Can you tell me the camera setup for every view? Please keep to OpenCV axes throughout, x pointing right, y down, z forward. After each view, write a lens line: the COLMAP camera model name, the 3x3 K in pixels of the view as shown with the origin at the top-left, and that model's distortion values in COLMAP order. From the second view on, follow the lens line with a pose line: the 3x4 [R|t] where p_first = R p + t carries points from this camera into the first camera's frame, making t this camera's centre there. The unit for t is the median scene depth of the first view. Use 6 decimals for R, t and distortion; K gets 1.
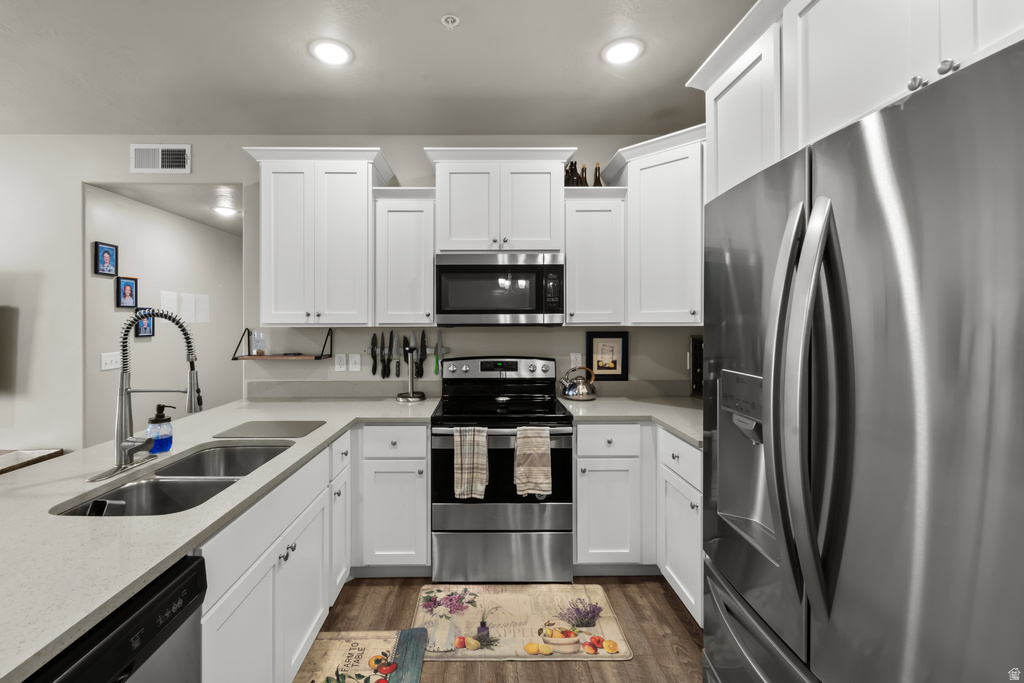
lens RADIAL K [[430.3, 0, 507.5], [0, 430.3, 322.9], [0, 0, 1]] dist [0.001254, 0.000027]
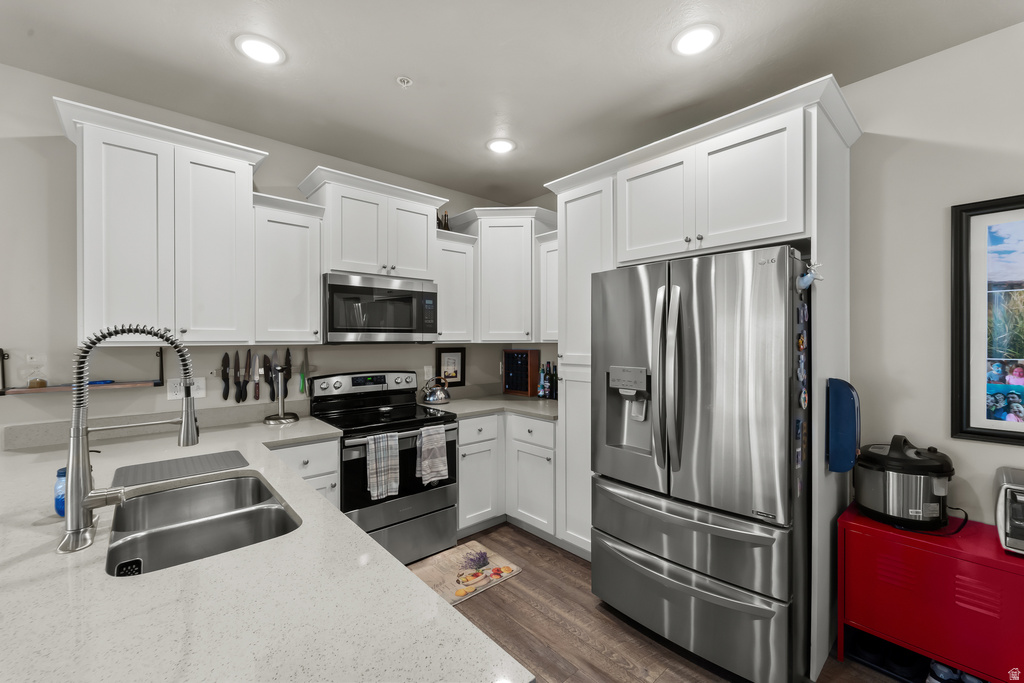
lens RADIAL K [[416.5, 0, 512.0], [0, 416.5, 341.5], [0, 0, 1]] dist [-0.000688, -0.000080]
pose [[0.751372, -0.001773, 0.659876, -0.485189], [0.000093, 0.999997, 0.002581, -0.000524], [-0.659878, -0.001878, 0.751370, -0.027074]]
